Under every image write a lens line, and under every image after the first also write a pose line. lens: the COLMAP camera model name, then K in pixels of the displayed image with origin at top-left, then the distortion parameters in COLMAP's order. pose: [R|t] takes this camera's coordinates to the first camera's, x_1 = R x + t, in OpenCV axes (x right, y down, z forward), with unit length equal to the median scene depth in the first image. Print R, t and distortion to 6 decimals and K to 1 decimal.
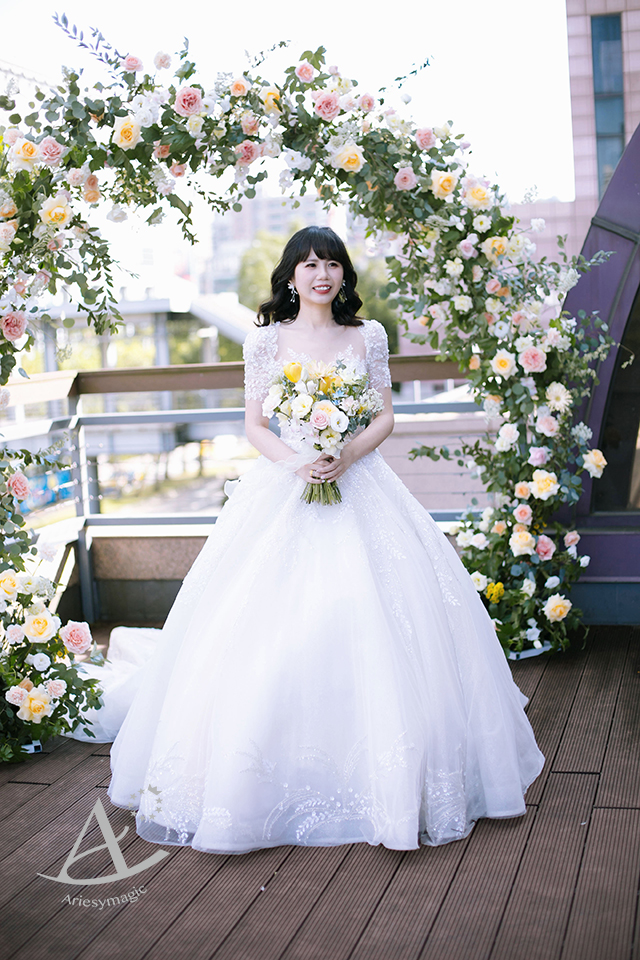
lens RADIAL K [[1389.1, 0, 320.0], [0, 1389.1, 480.0], [0, 0, 1]] dist [0.009215, 0.003230]
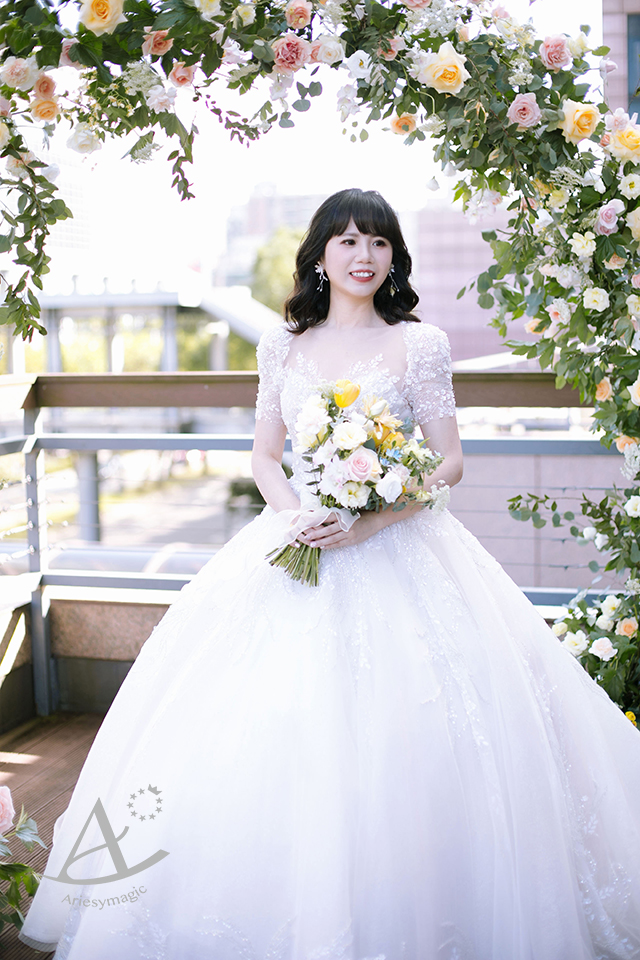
lens RADIAL K [[1389.1, 0, 320.0], [0, 1389.1, 480.0], [0, 0, 1]] dist [0.009215, 0.003230]
pose [[0.999251, 0.038589, -0.002867, -0.026213], [-0.038587, 0.999255, 0.000855, -0.035259], [0.002897, -0.000744, 0.999996, 0.322748]]
